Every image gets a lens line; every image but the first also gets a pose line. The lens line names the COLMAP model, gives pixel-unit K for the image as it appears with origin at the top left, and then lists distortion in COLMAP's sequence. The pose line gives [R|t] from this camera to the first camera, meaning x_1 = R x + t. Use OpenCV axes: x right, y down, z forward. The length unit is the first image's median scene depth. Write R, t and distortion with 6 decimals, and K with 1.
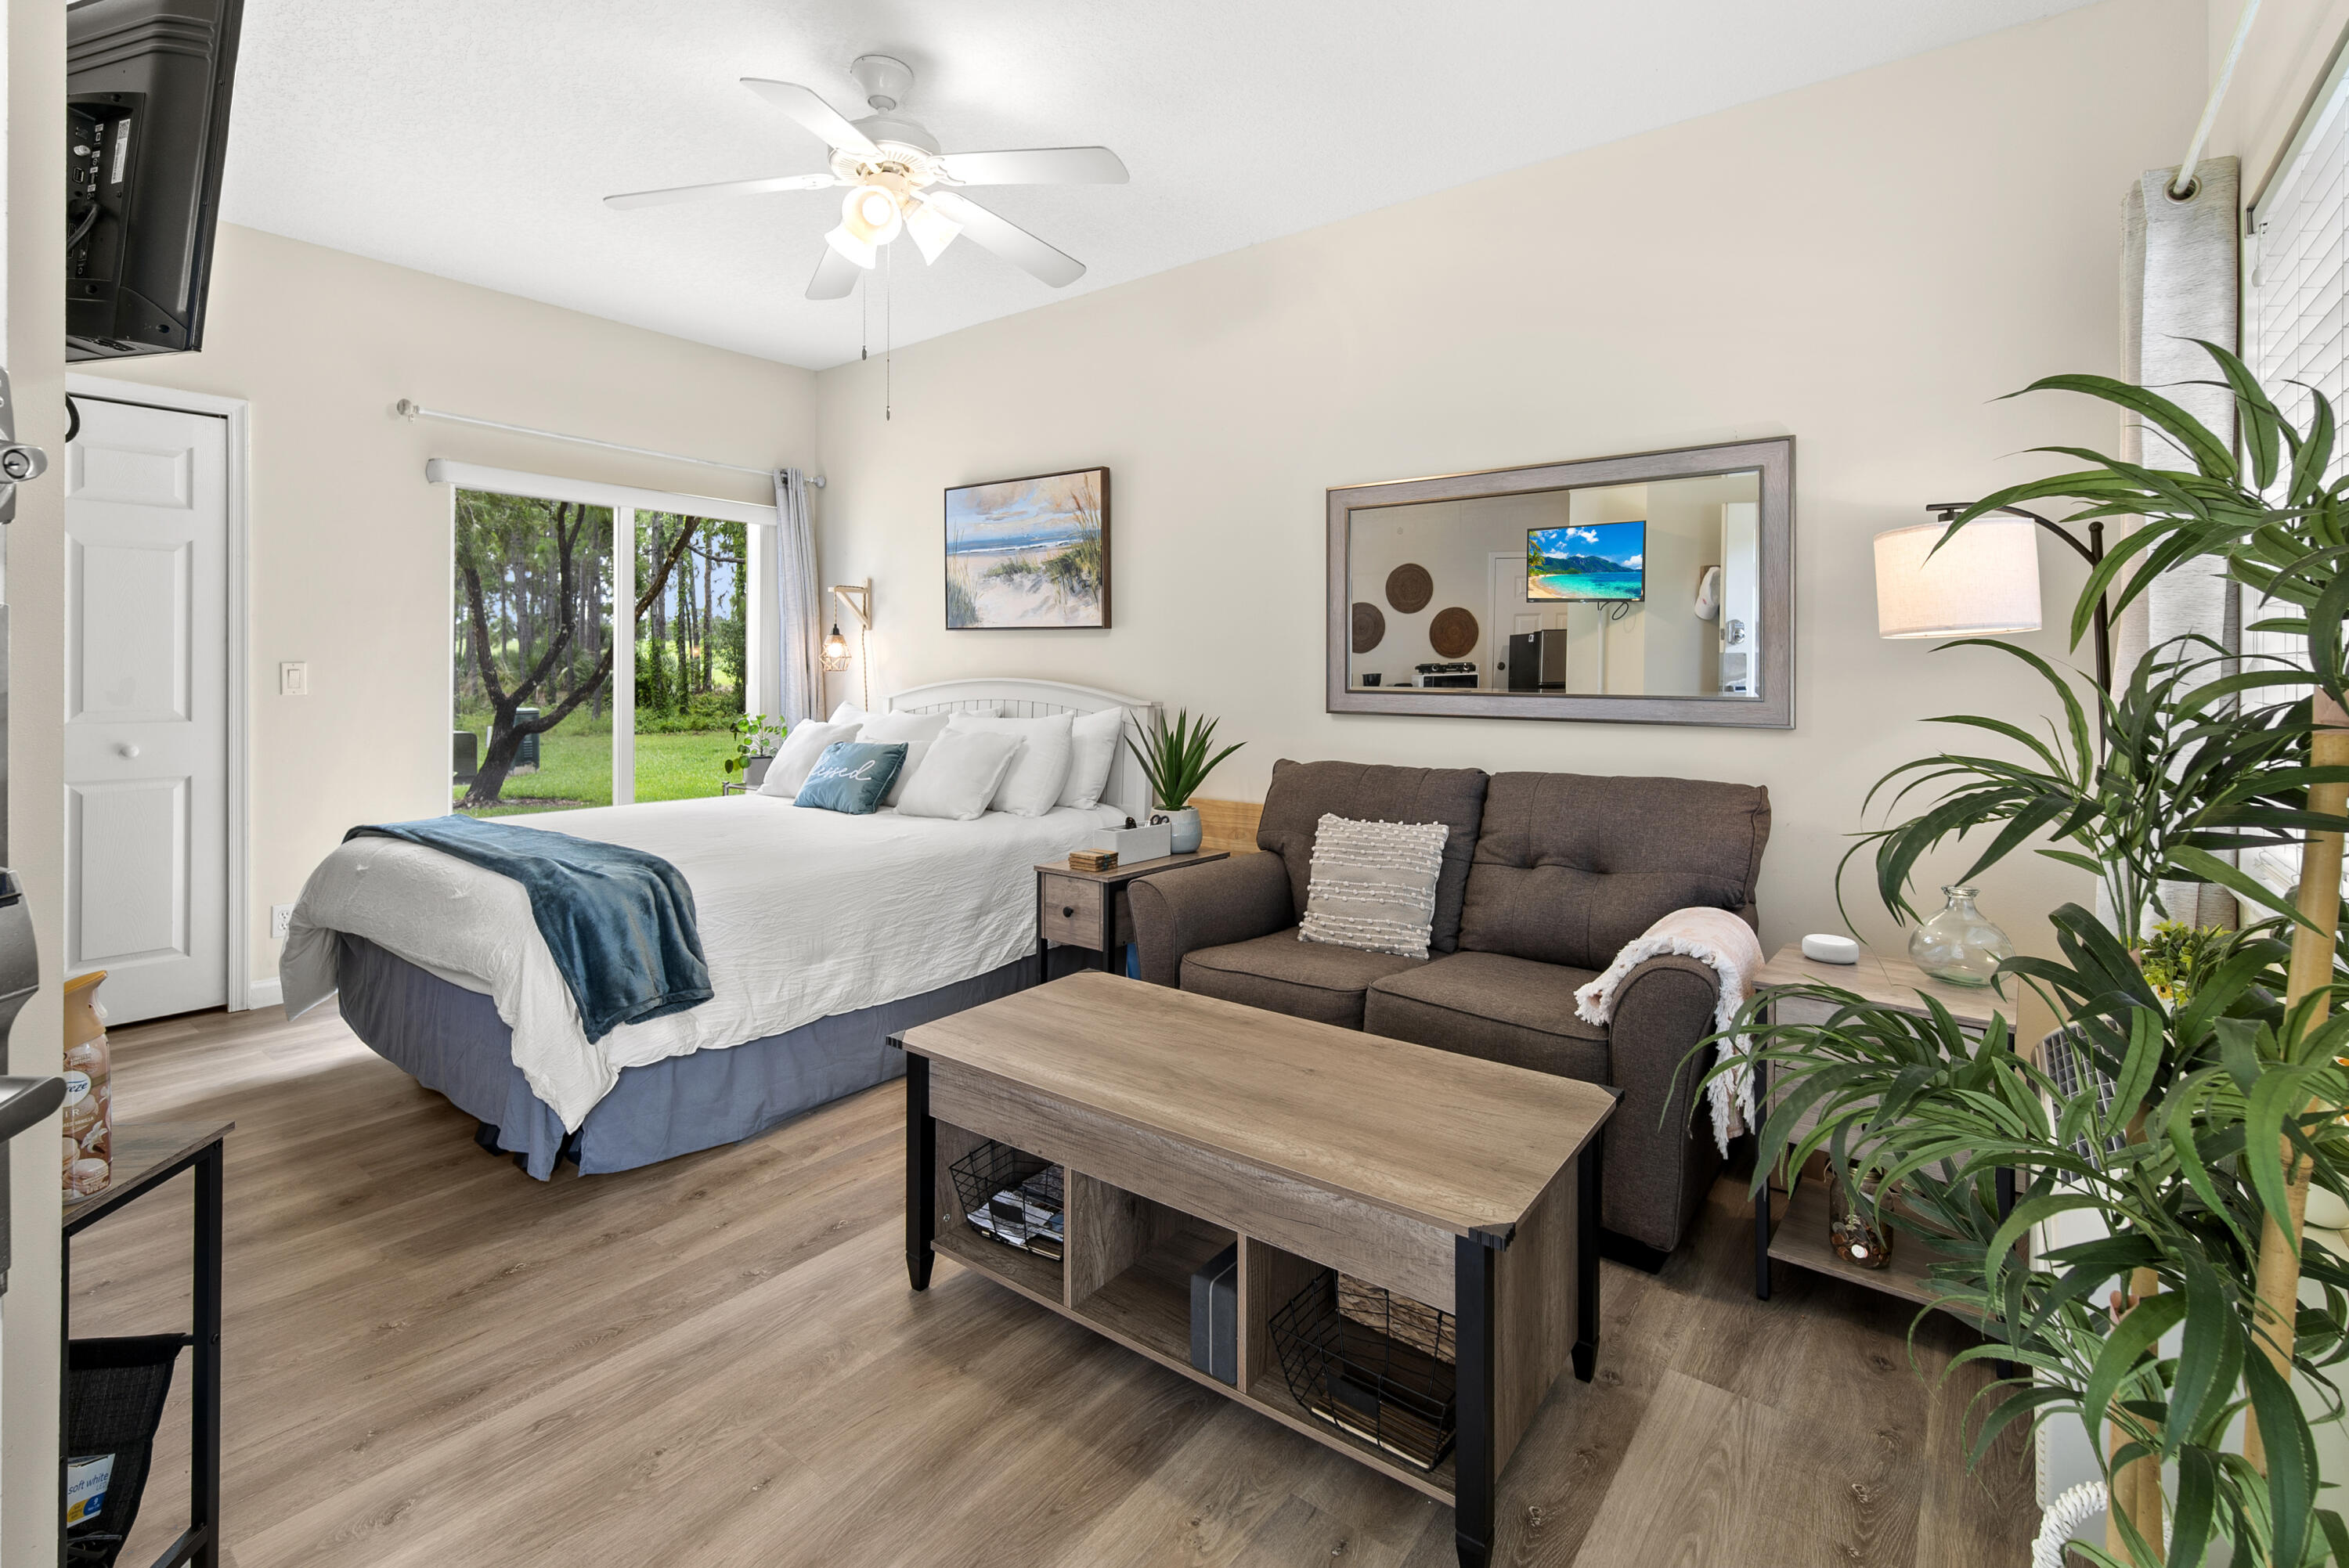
lens RADIAL K [[1056.4, 0, 1162.2], [0, 1056.4, 659.0], [0, 0, 1]] dist [0.001143, -0.000003]
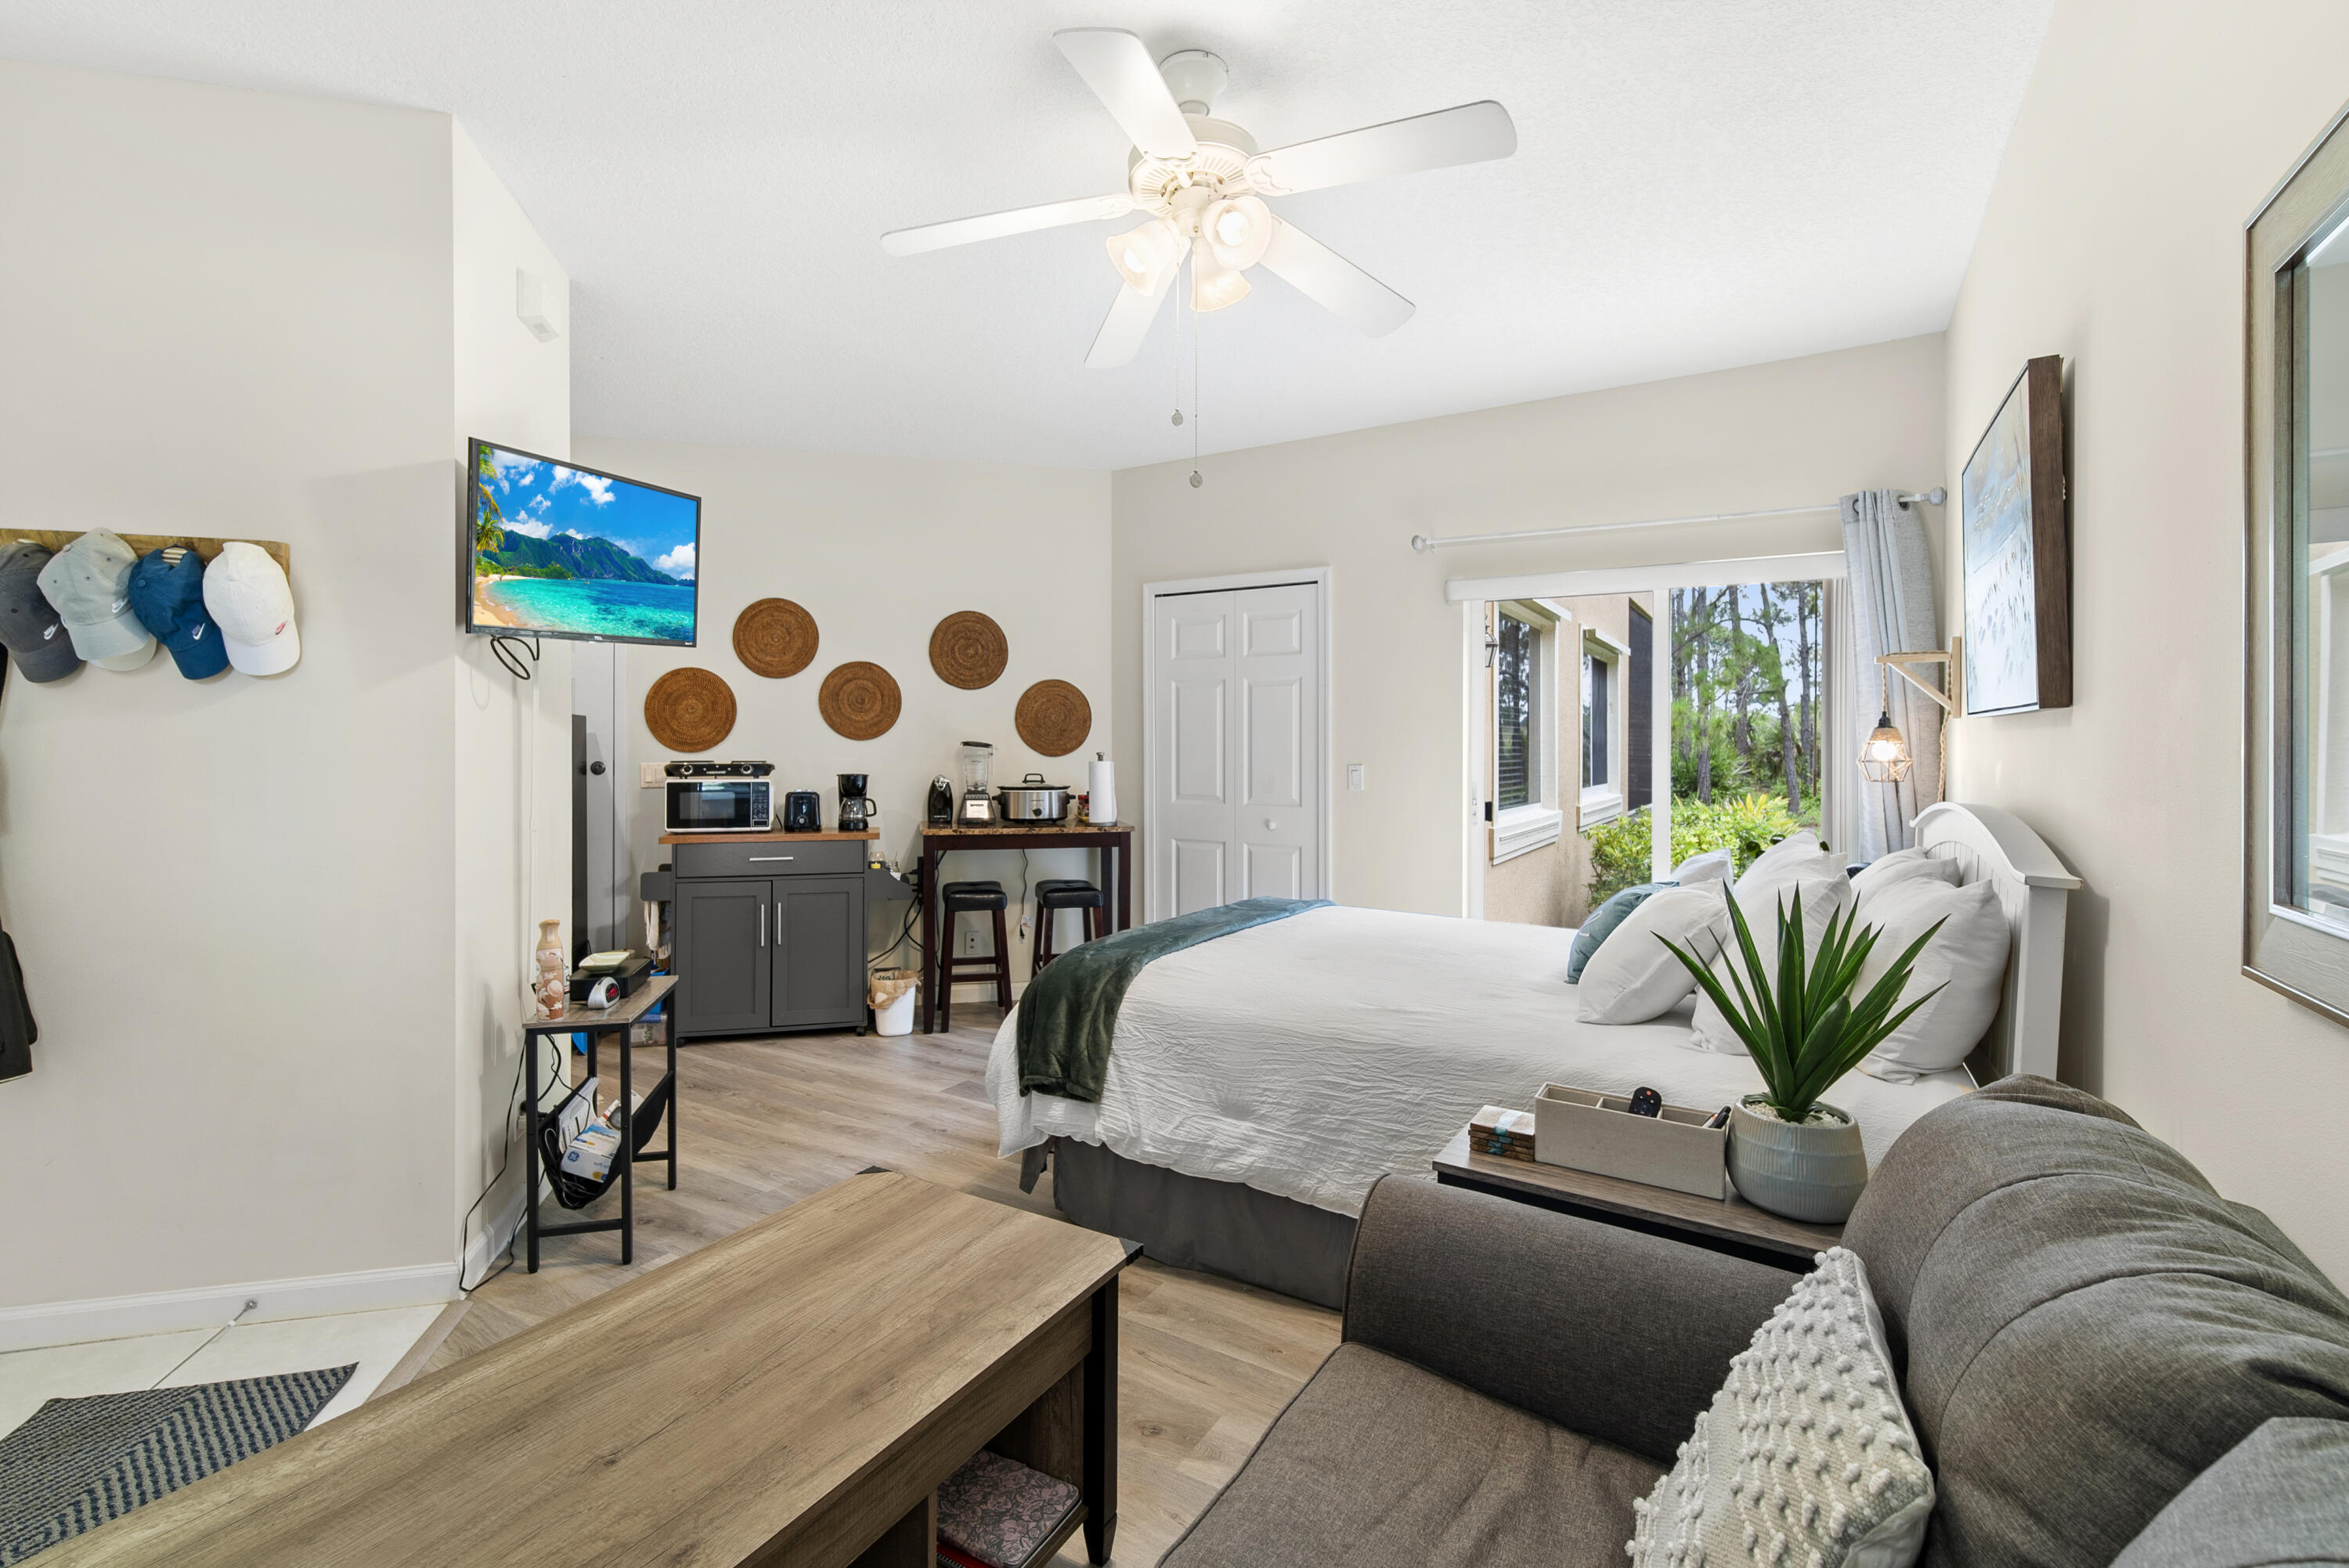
lens RADIAL K [[1043.1, 0, 1163.2], [0, 1043.1, 742.1], [0, 0, 1]] dist [0.002666, -0.000060]
pose [[0.112553, -0.011645, -0.993577, 0.416912], [0.004014, 0.999928, -0.011265, -0.011667], [0.993638, -0.002720, 0.112592, 0.664631]]
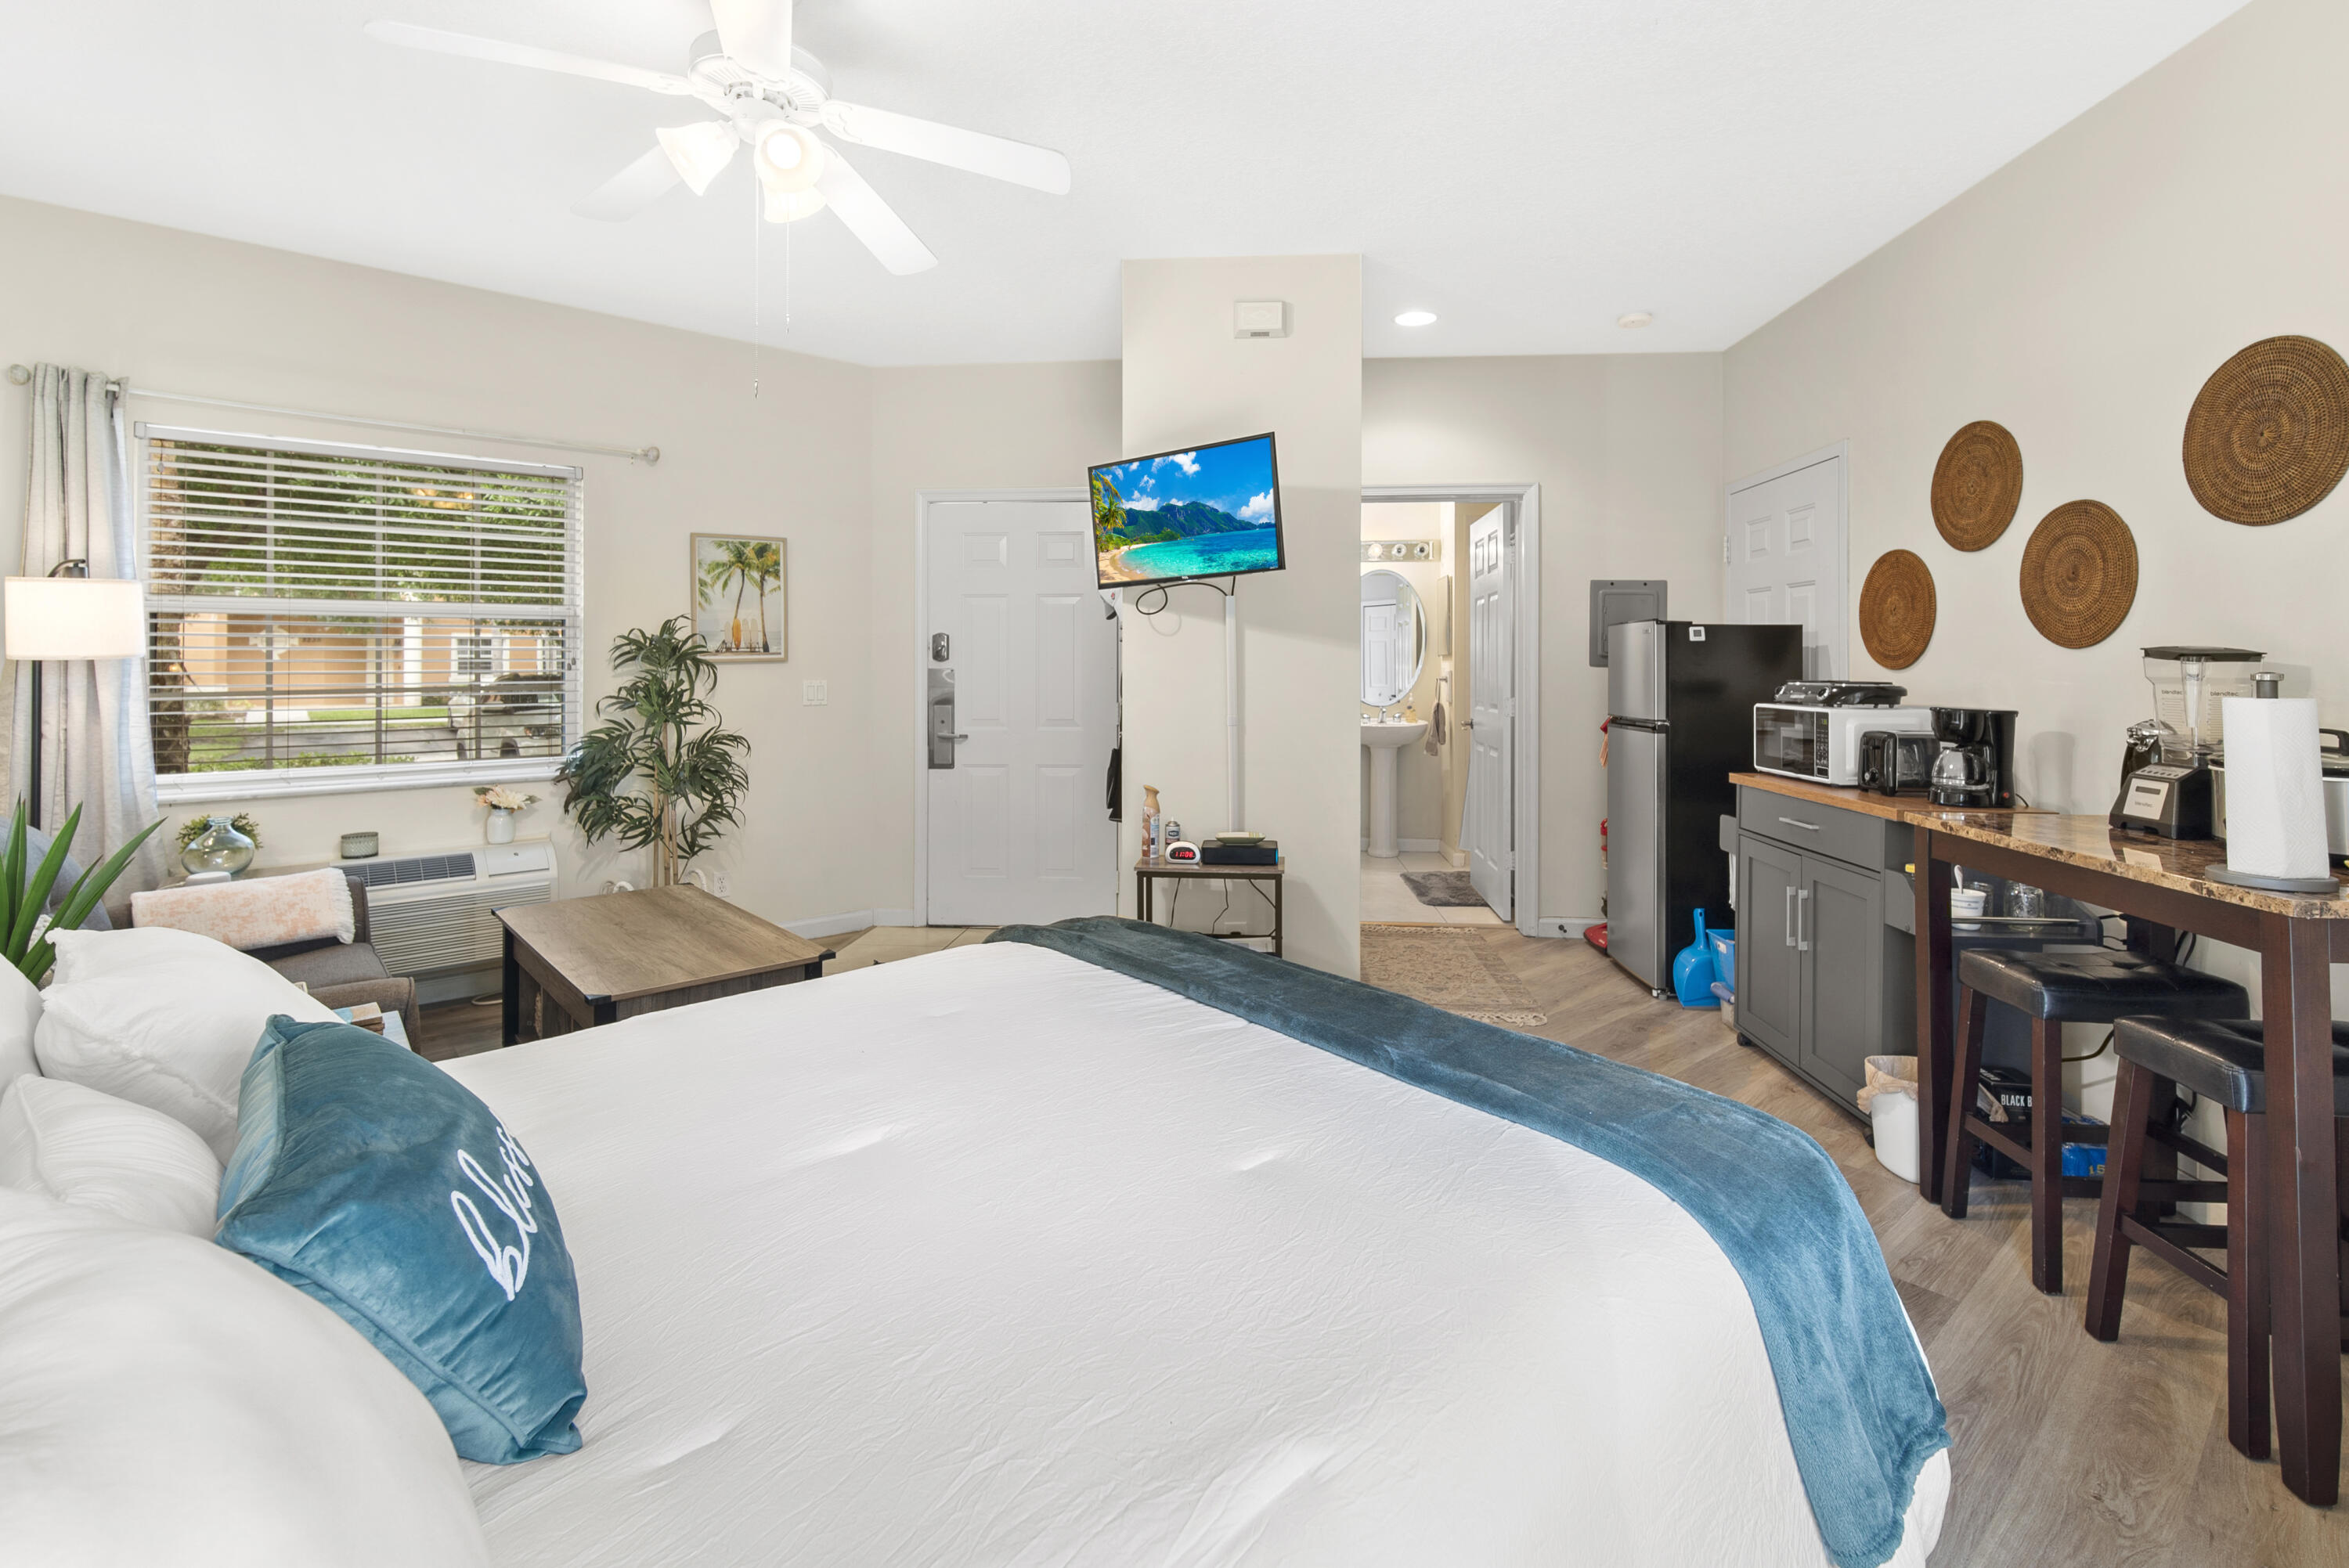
lens RADIAL K [[971.6, 0, 1125.9], [0, 971.6, 662.3], [0, 0, 1]] dist [0.000525, -0.000002]
pose [[-0.967646, -0.006522, 0.252228, -0.537627], [-0.007601, 0.999966, -0.003306, -0.015014], [-0.252198, -0.005116, -0.967662, 1.186670]]
